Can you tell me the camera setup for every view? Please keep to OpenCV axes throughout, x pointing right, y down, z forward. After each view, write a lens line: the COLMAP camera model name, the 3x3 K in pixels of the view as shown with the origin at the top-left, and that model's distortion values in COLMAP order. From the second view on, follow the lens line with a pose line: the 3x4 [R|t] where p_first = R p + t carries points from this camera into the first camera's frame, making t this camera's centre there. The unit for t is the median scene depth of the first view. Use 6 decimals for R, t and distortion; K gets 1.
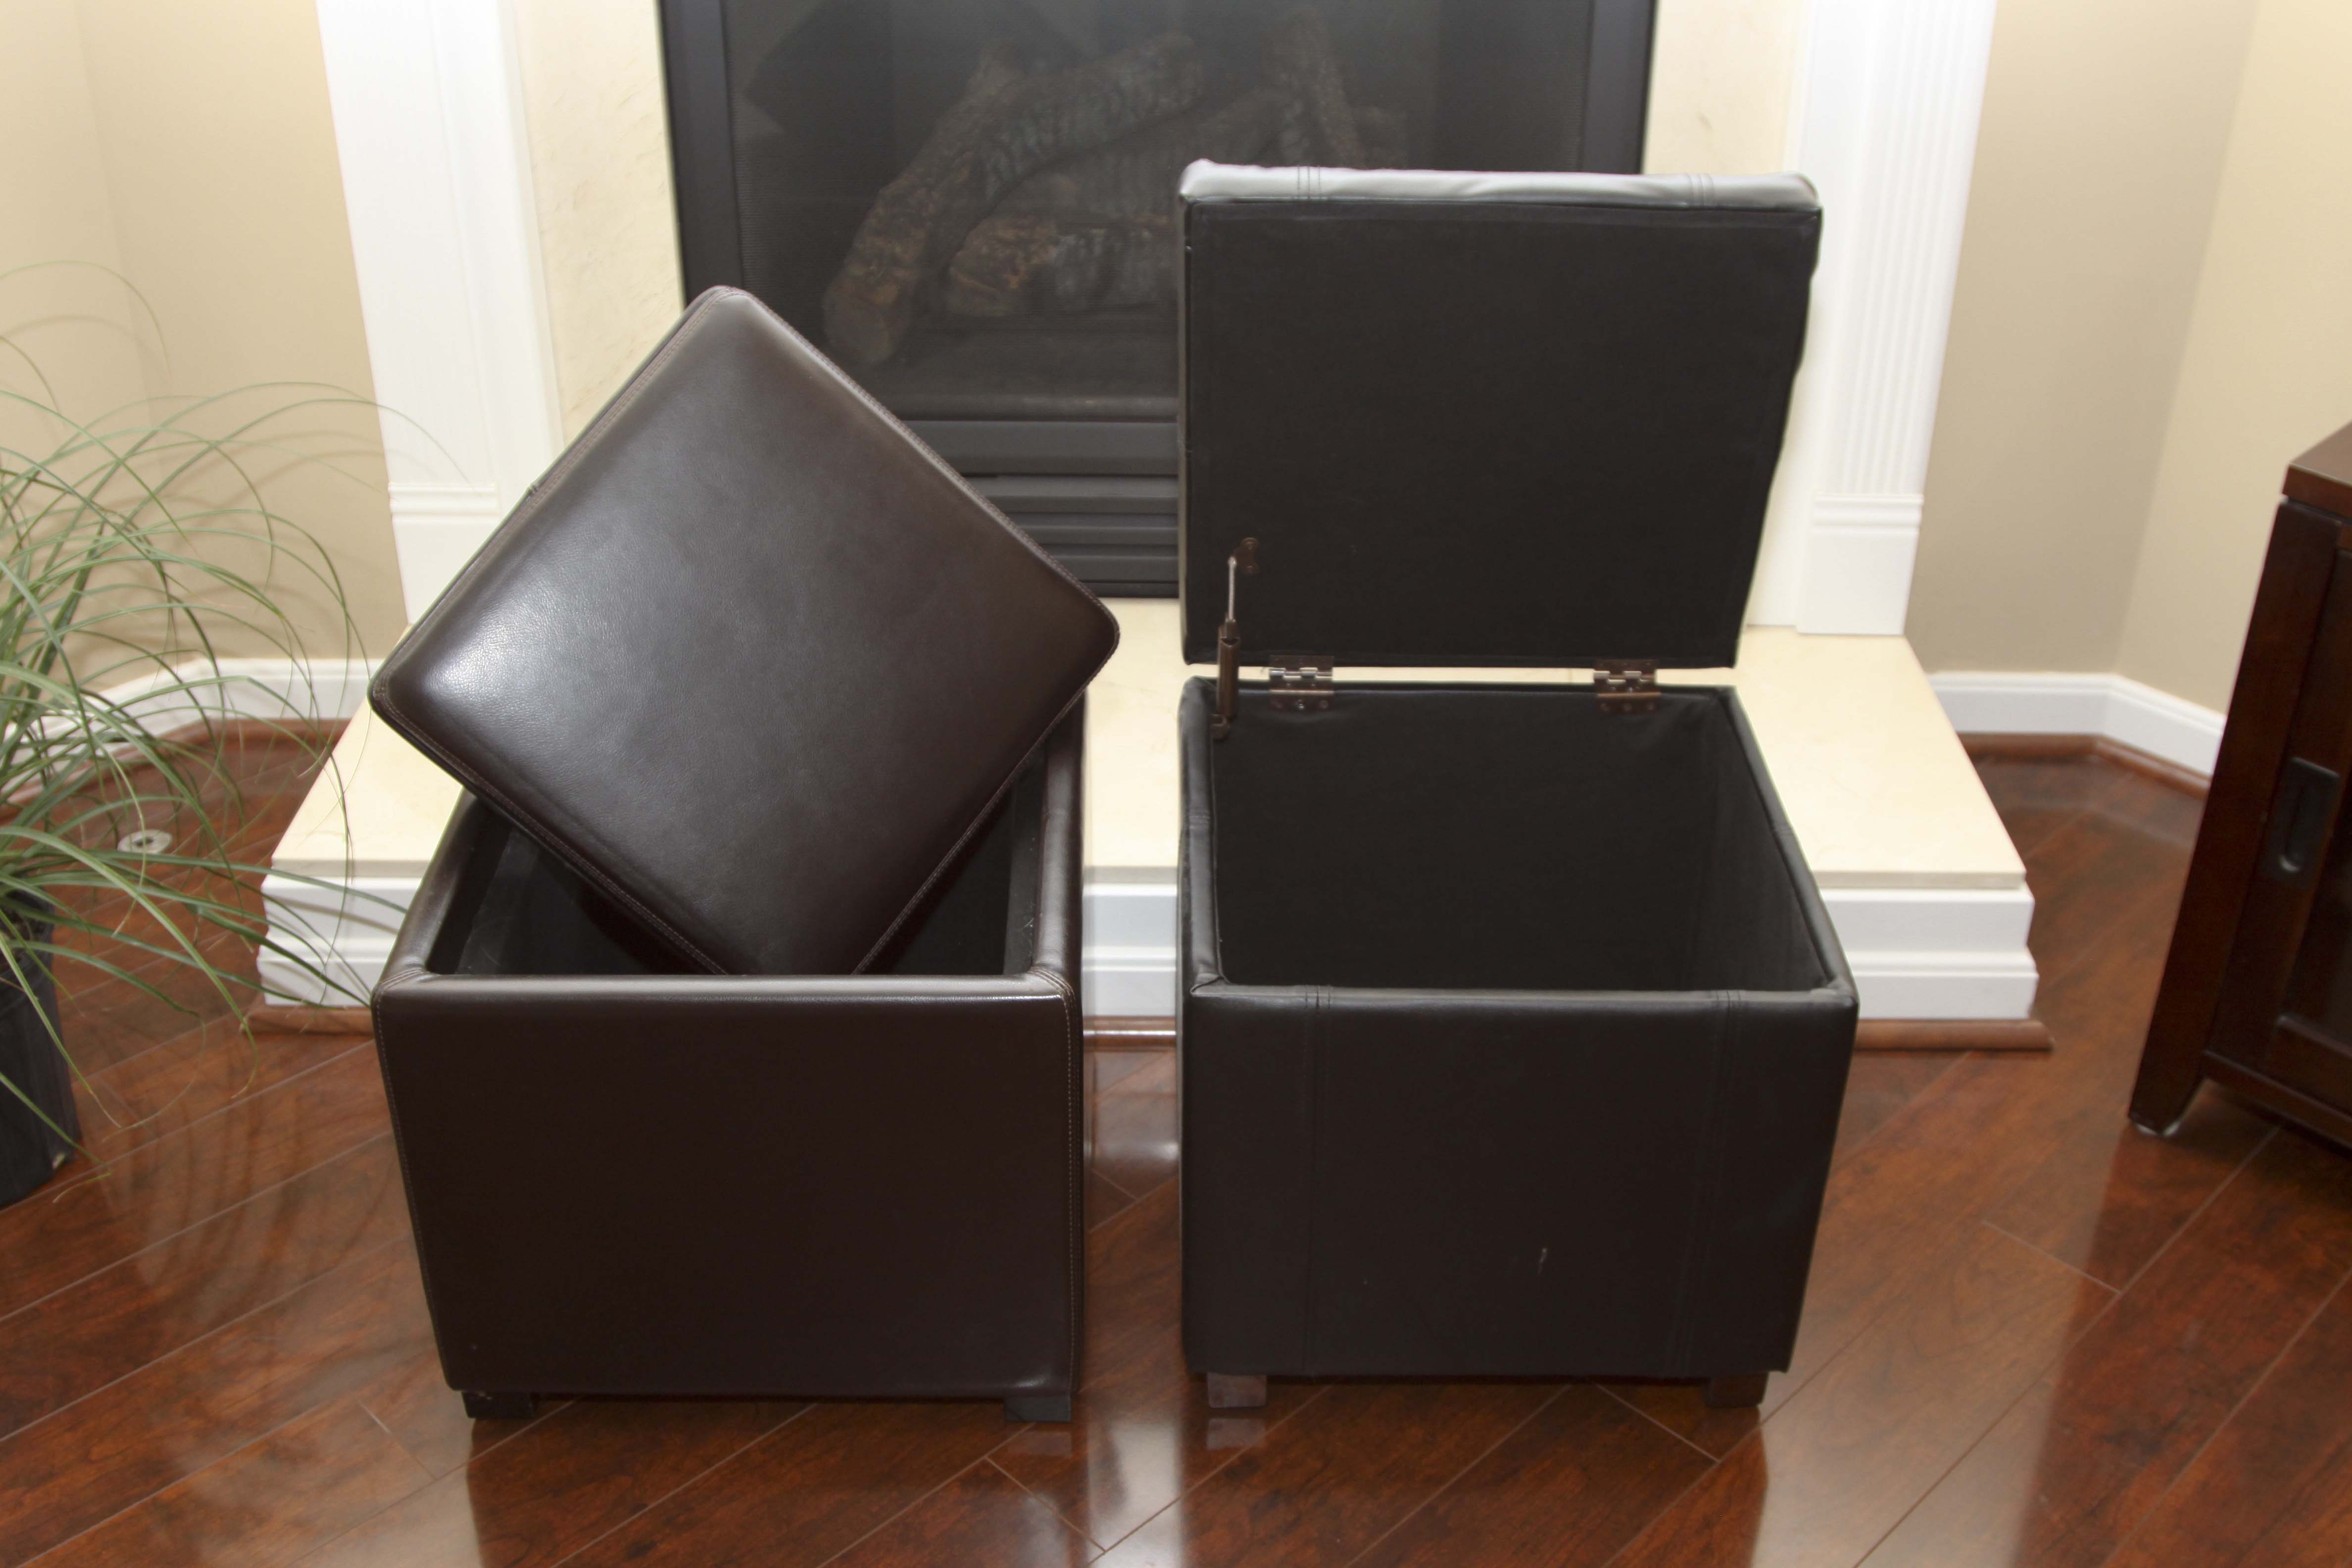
lens RADIAL K [[2597.7, 0, 1182.2], [0, 2597.7, 807.3], [0, 0, 1]] dist [-0.120455, 0.063329]
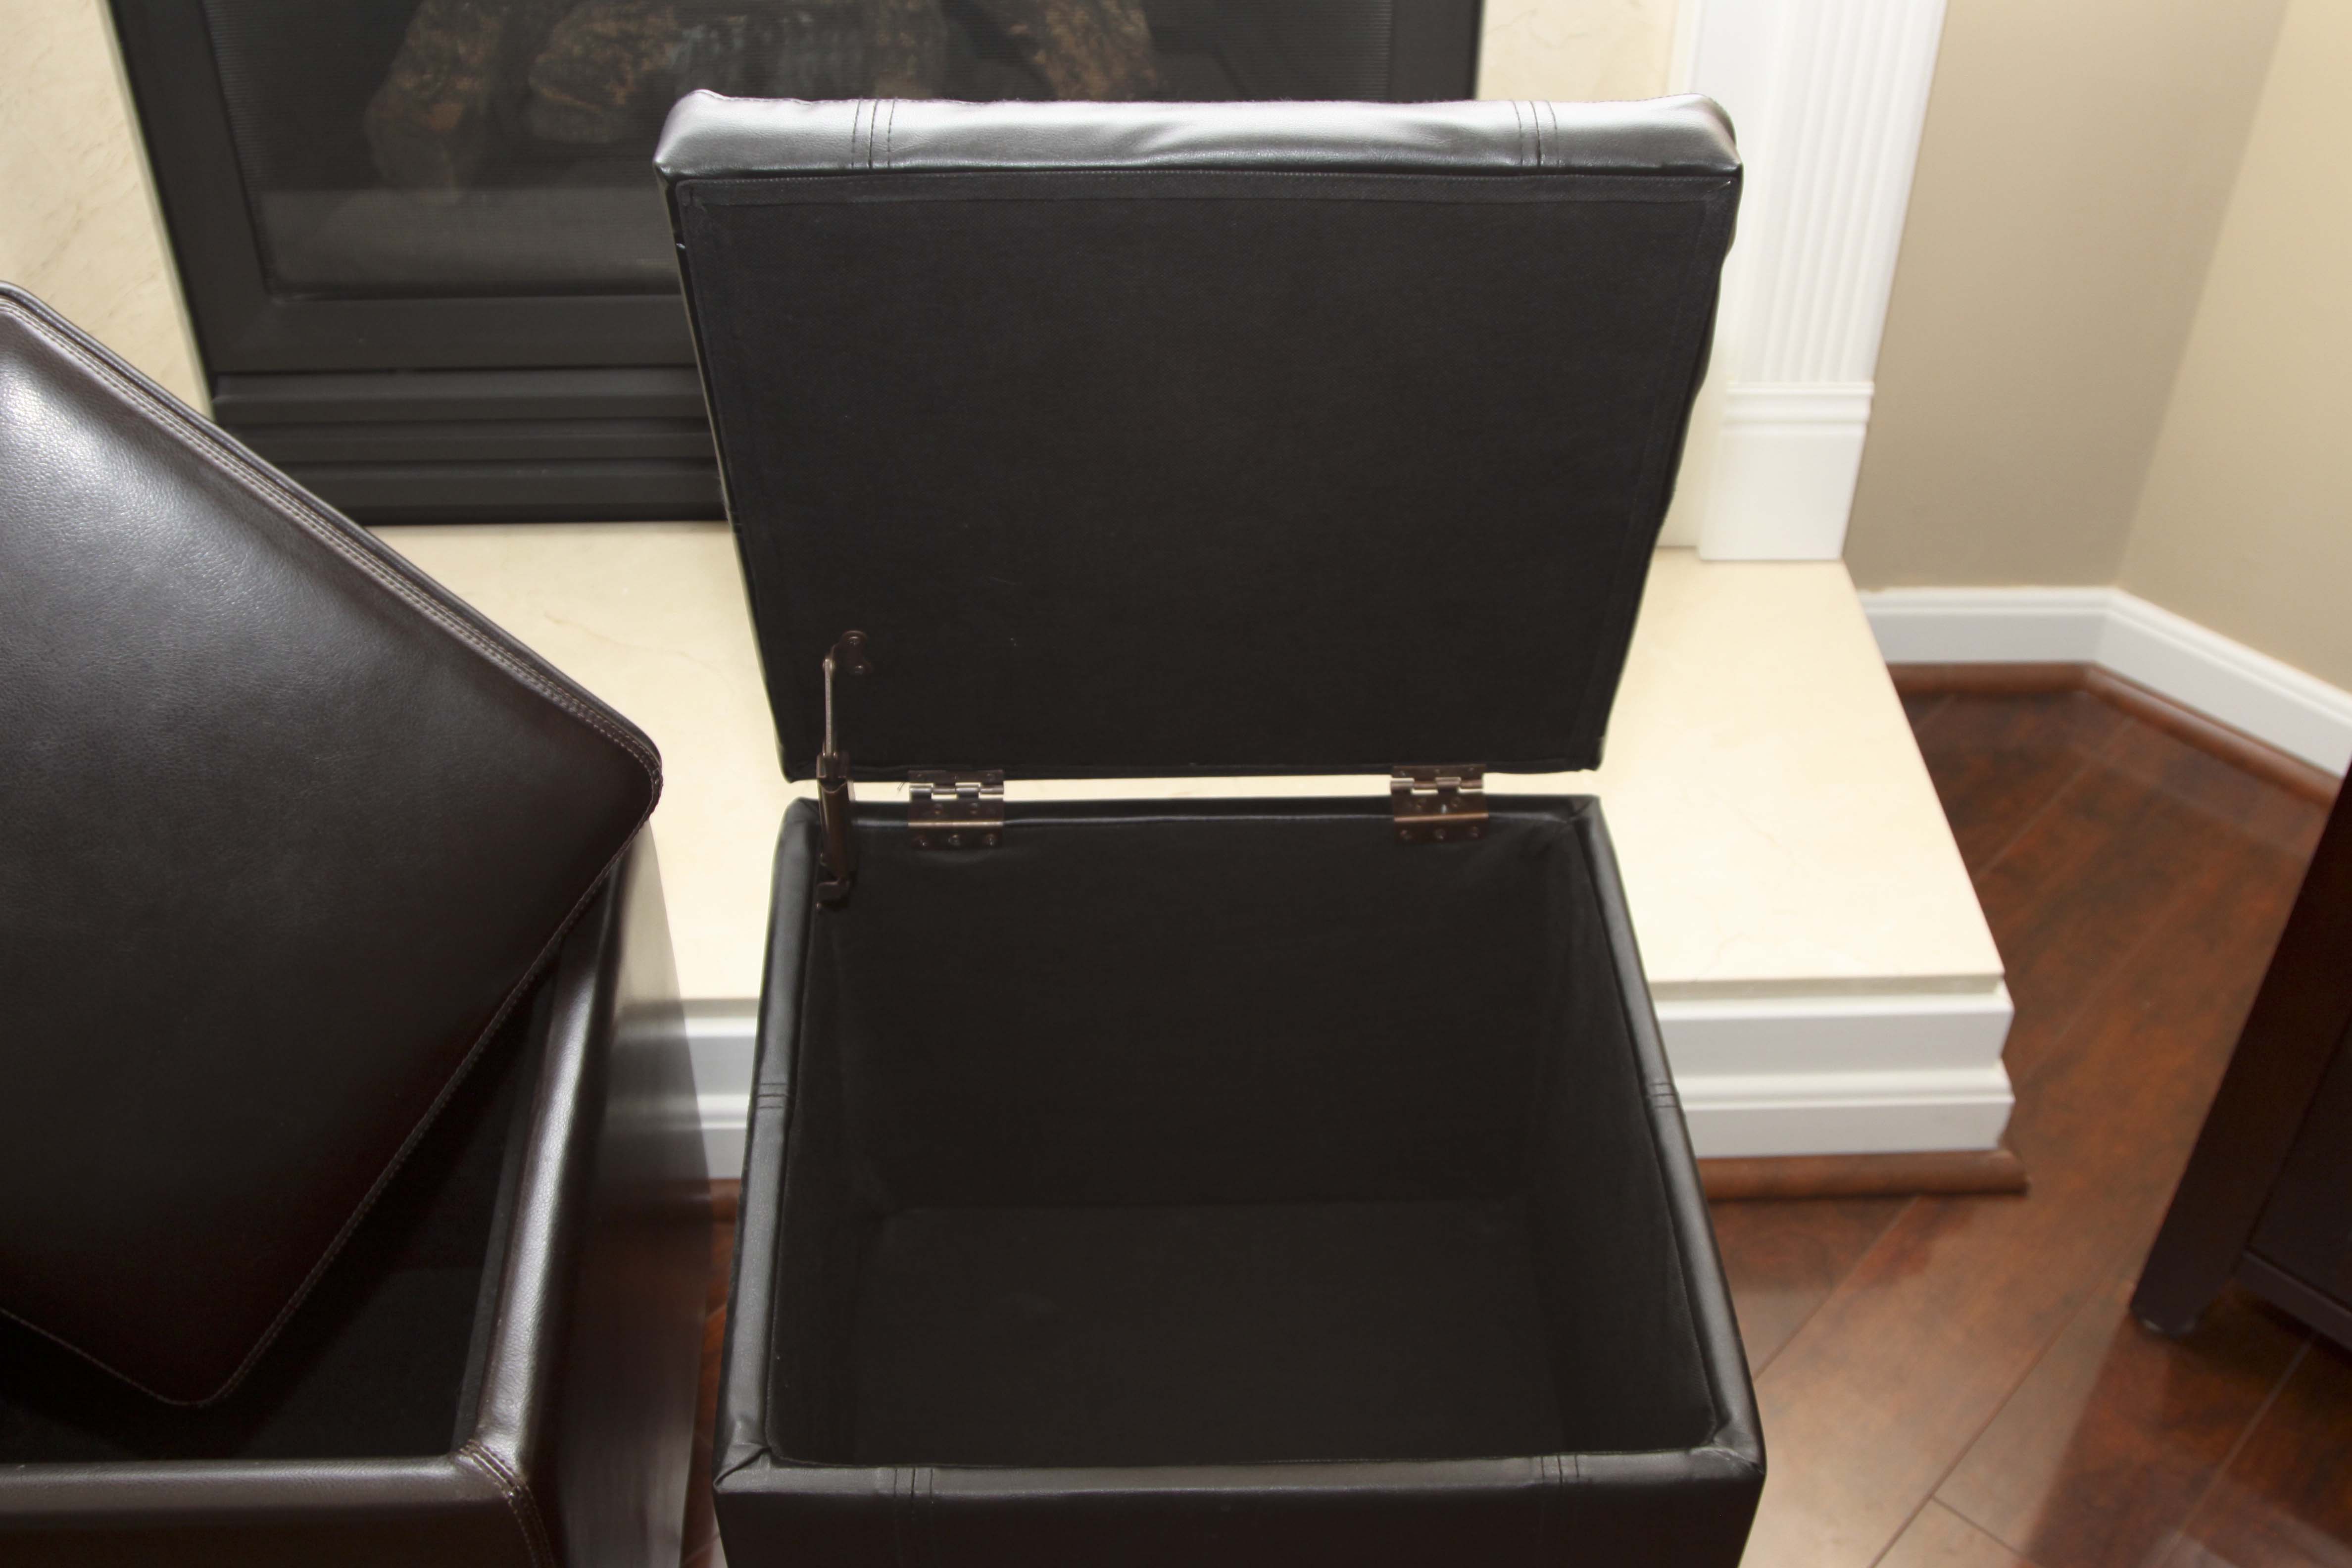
lens RADIAL K [[2560.5, 0, 1176.0], [0, 2560.5, 784.0], [0, 0, 1]] dist [-0.100232, 0.021175]
pose [[0.999424, -0.020873, 0.026775, 0.084910], [0.016194, 0.986265, 0.164376, -0.162136], [-0.029838, -0.163848, 0.986034, 0.342433]]
